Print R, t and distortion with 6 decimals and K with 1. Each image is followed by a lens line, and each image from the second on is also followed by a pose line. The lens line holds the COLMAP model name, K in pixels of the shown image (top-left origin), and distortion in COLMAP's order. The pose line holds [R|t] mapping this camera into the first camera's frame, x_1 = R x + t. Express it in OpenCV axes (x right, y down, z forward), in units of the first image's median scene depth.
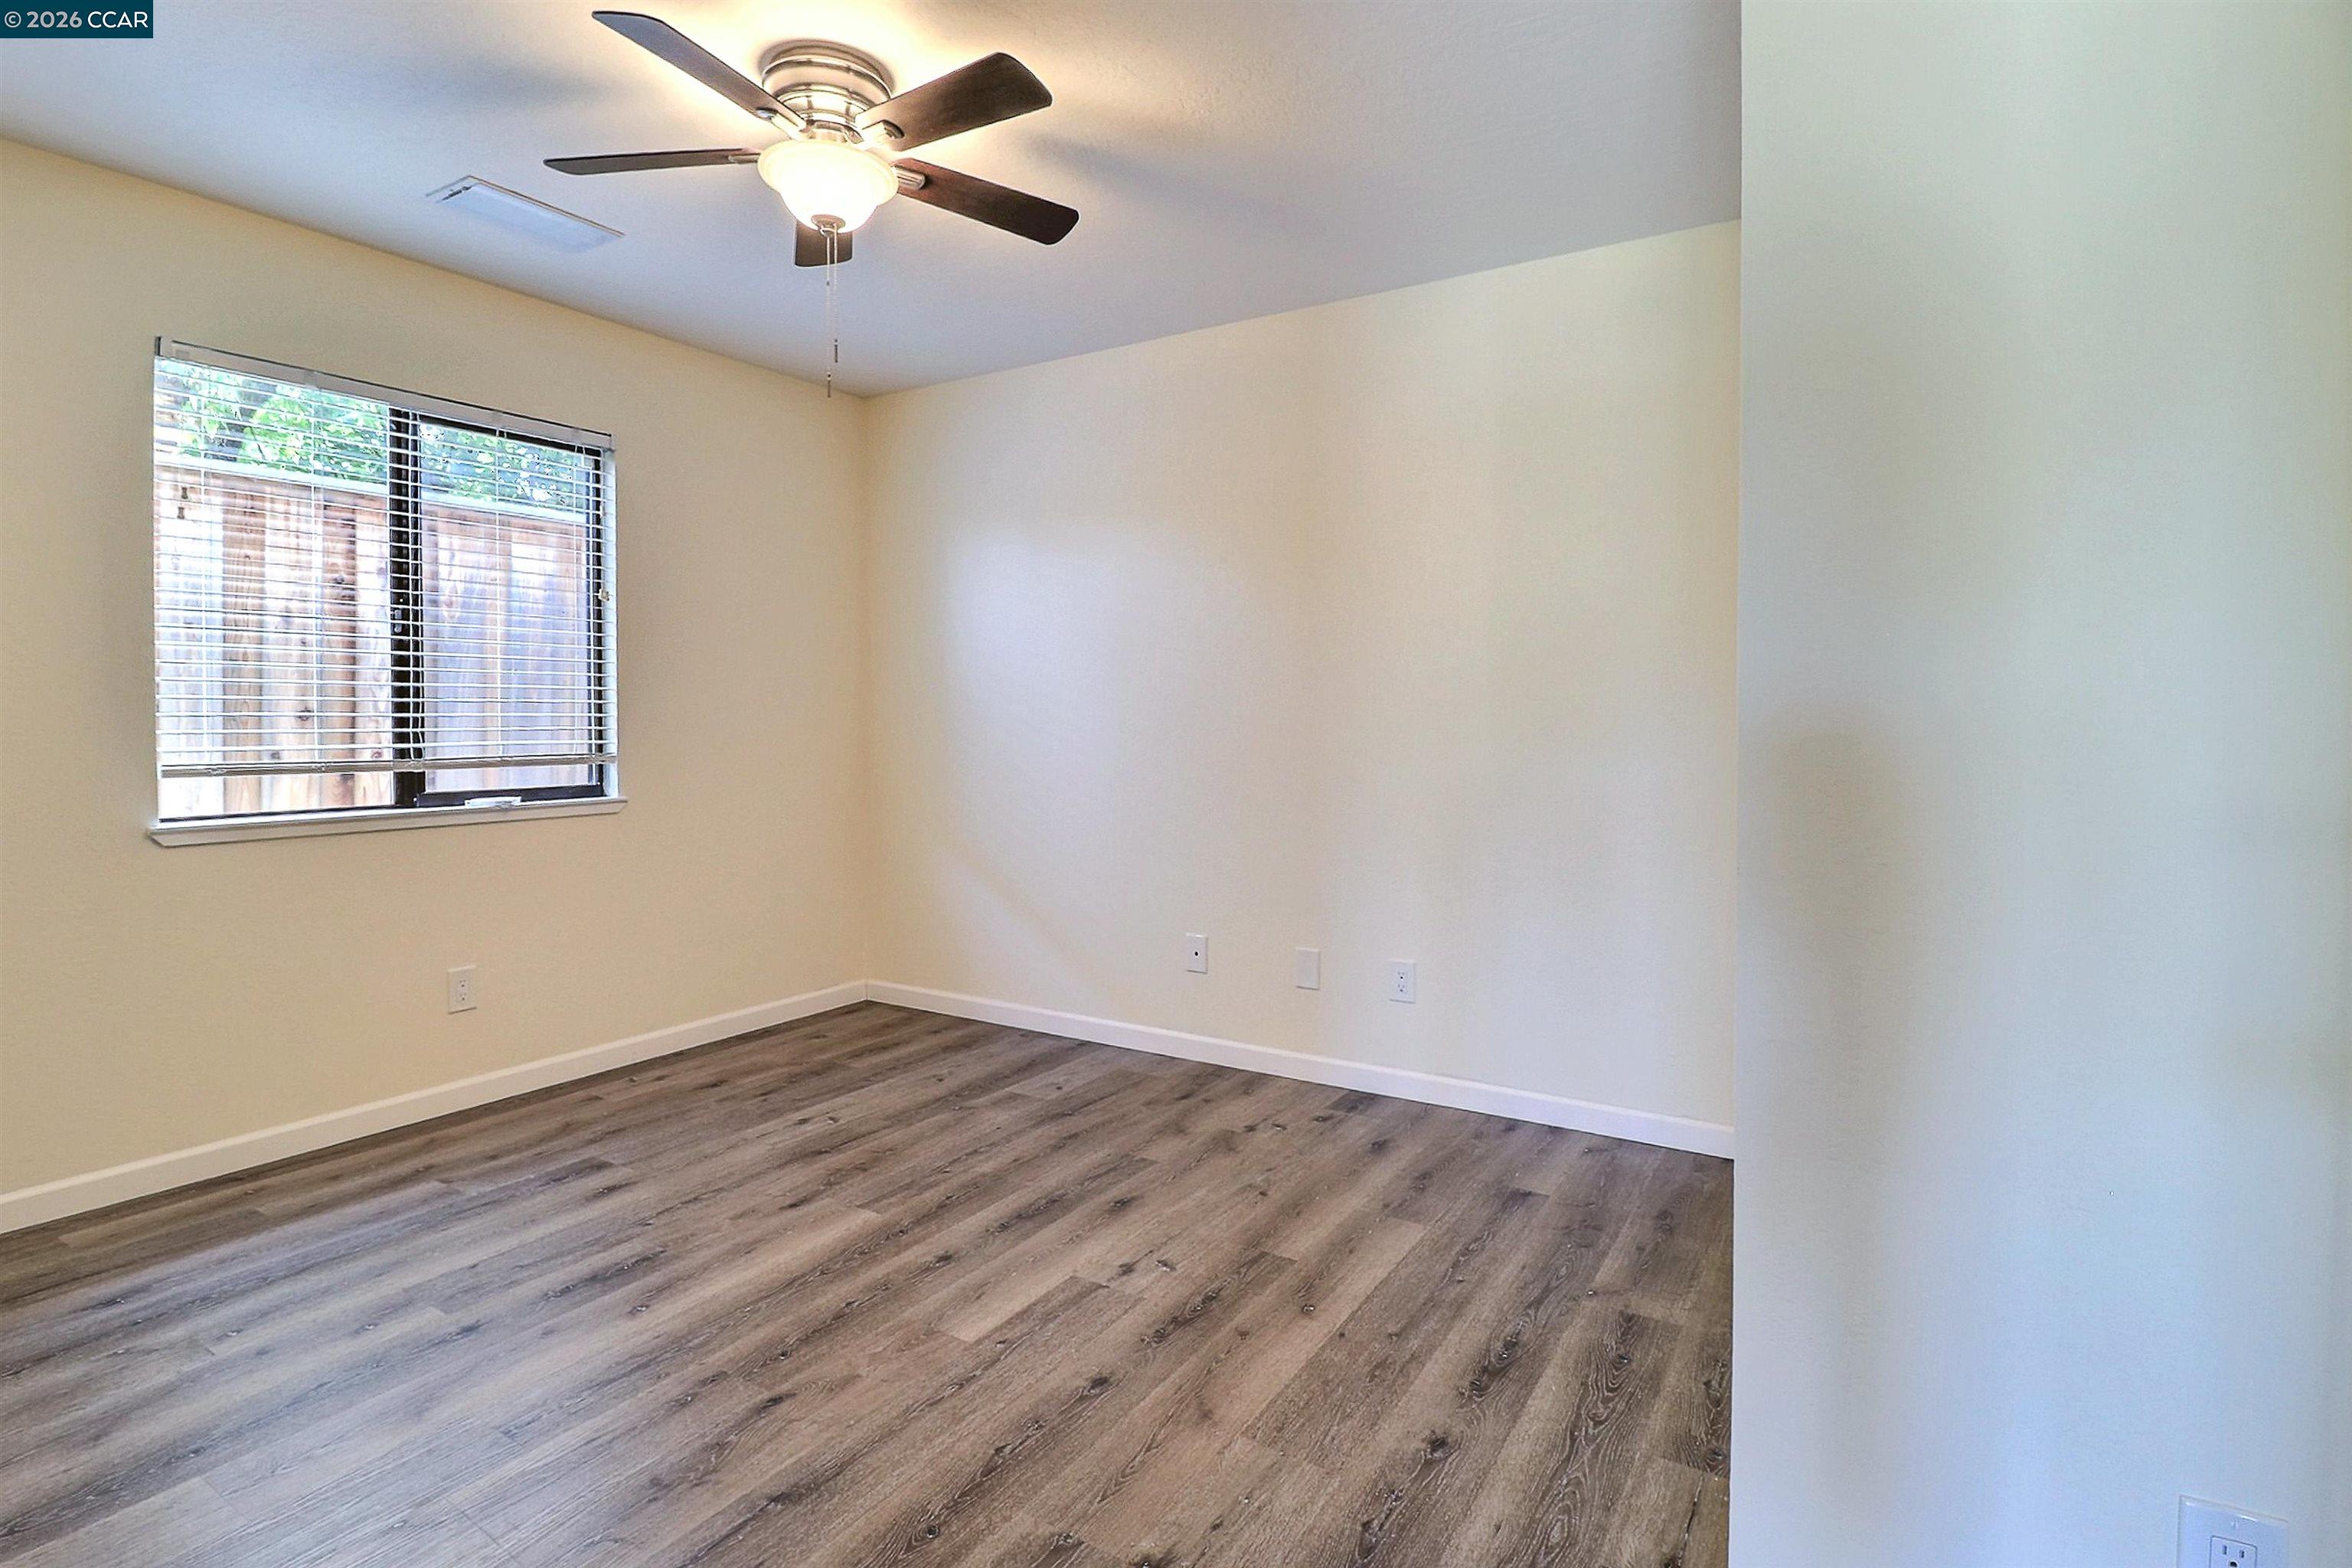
lens RADIAL K [[1132.1, 0, 1184.7], [0, 1132.1, 731.2], [0, 0, 1]] dist [0.001765, -0.012340]
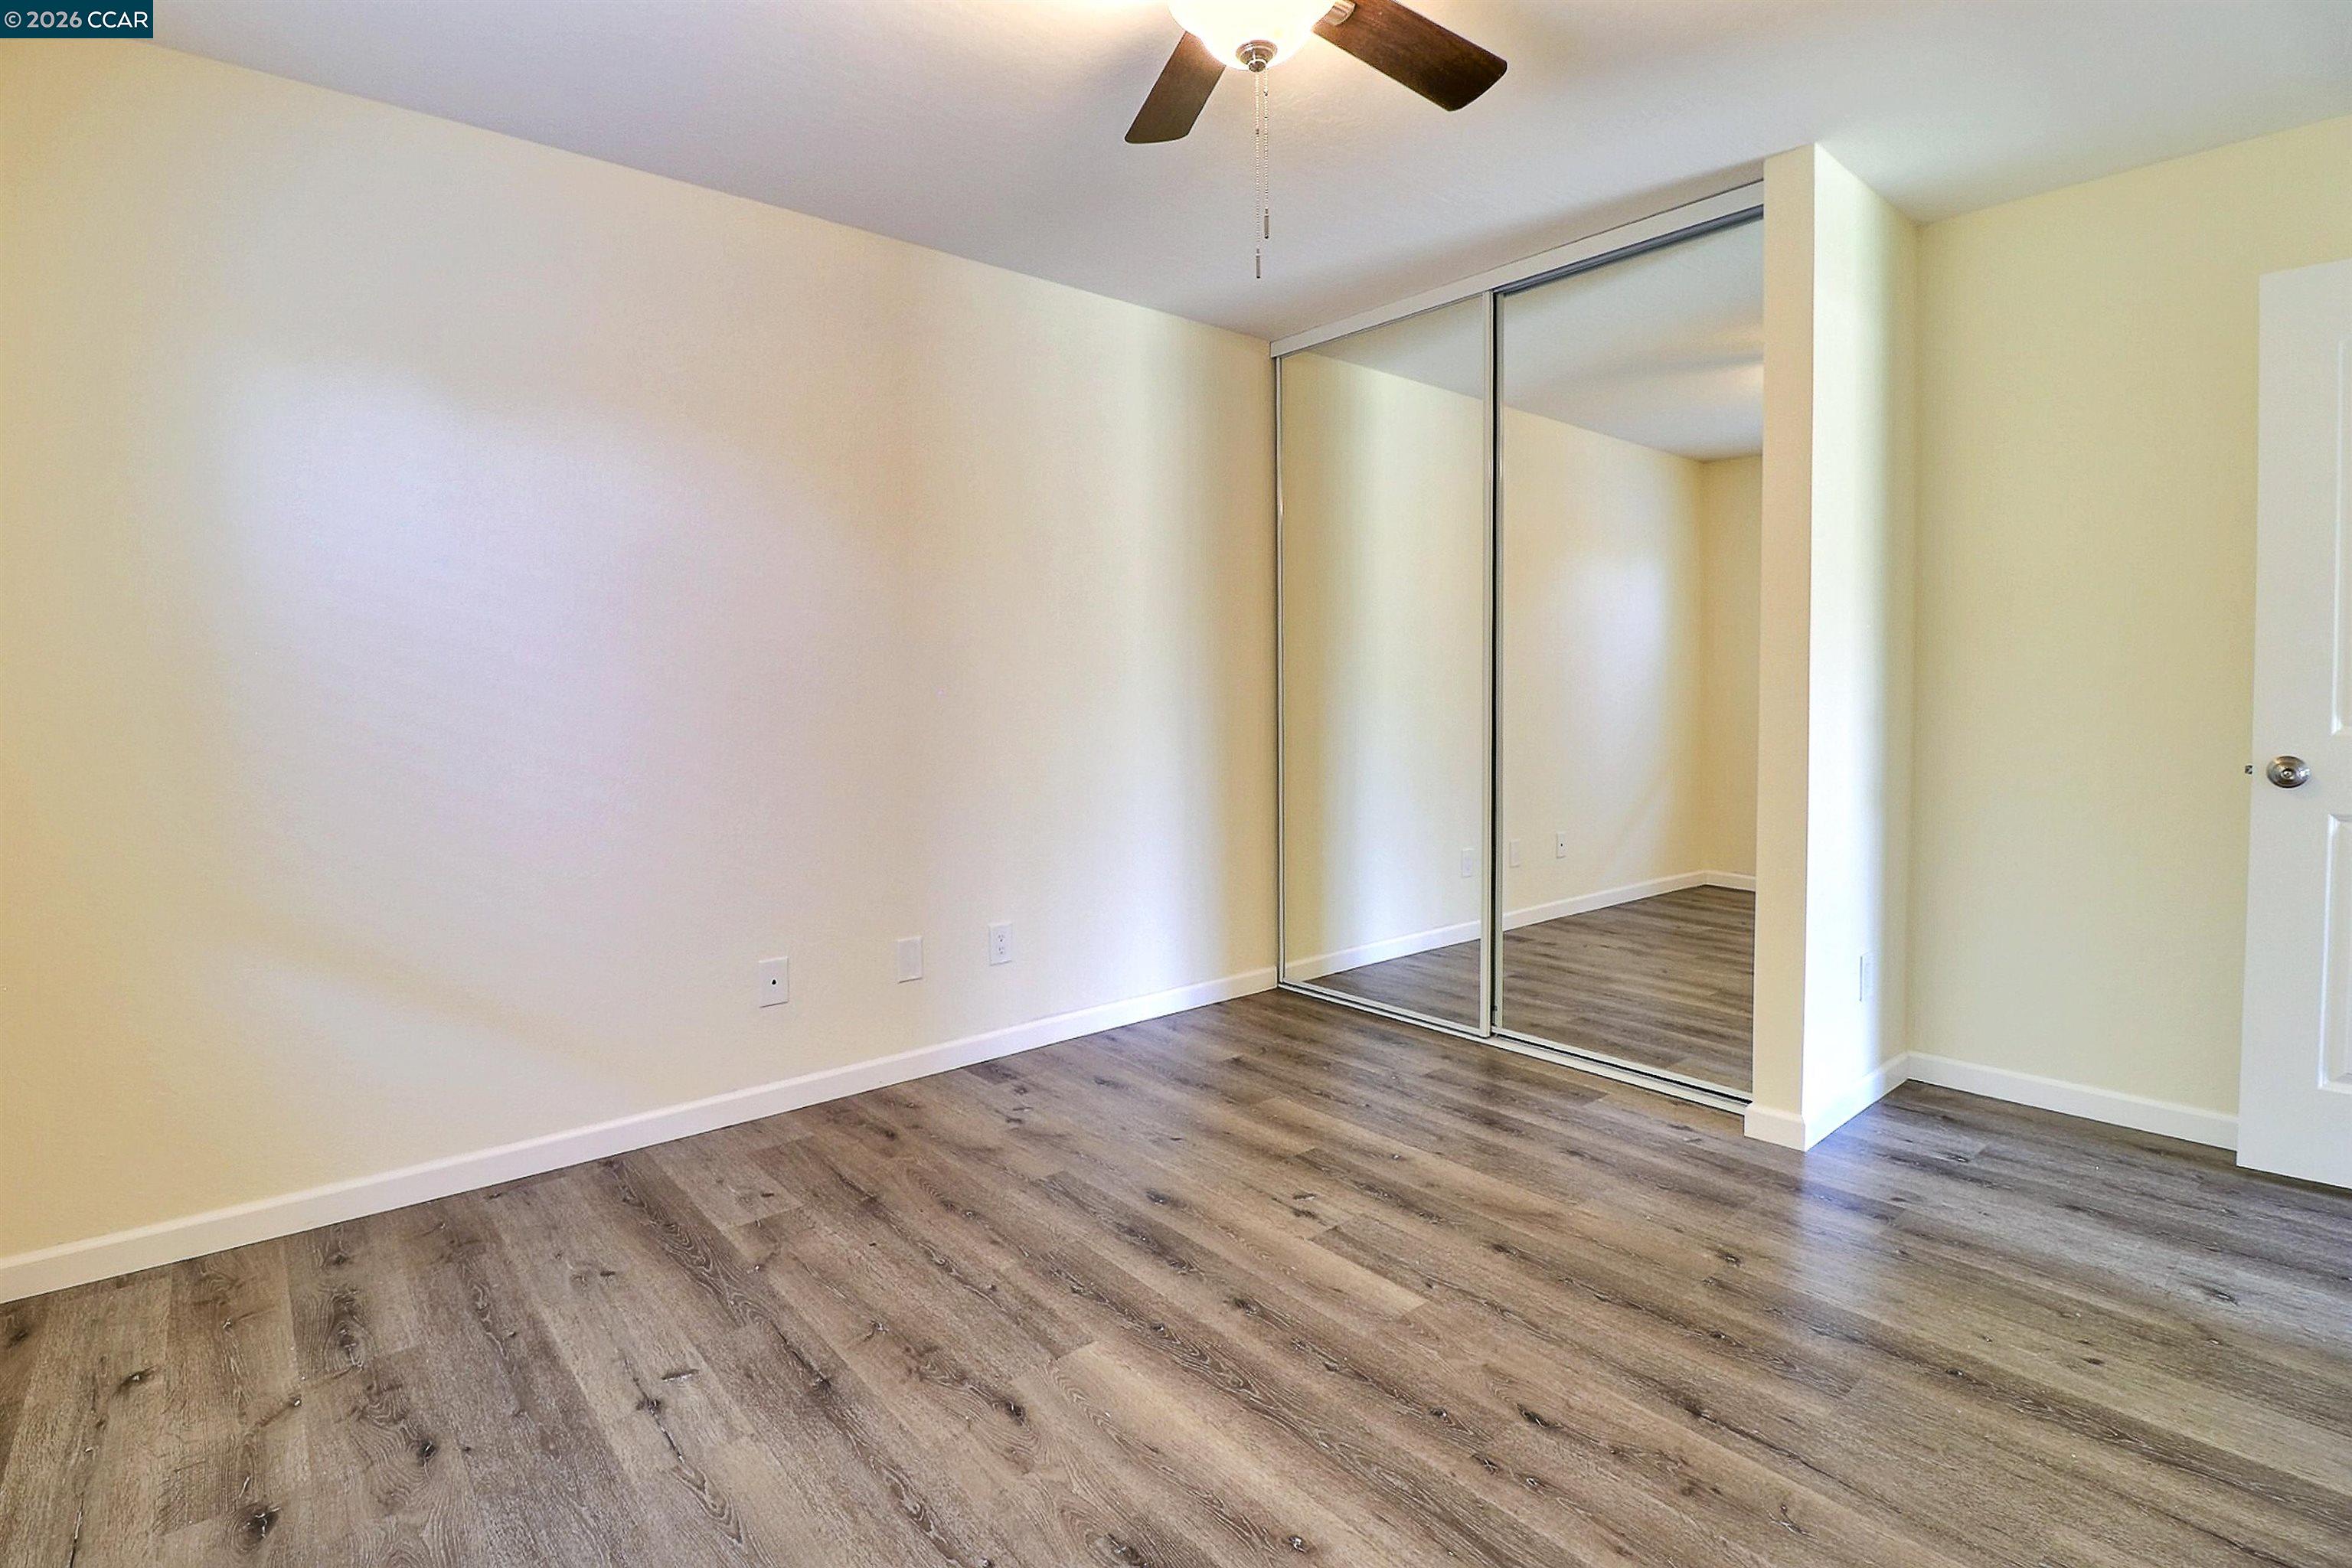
lens RADIAL K [[1132.1, 0, 1184.7], [0, 1132.1, 731.2], [0, 0, 1]] dist [0.001765, -0.012340]
pose [[0.309578, -0.039886, 0.950037, -0.877470], [0.019059, 0.999179, 0.035738, 0.004945], [-0.950683, 0.007043, 0.310084, 0.669893]]
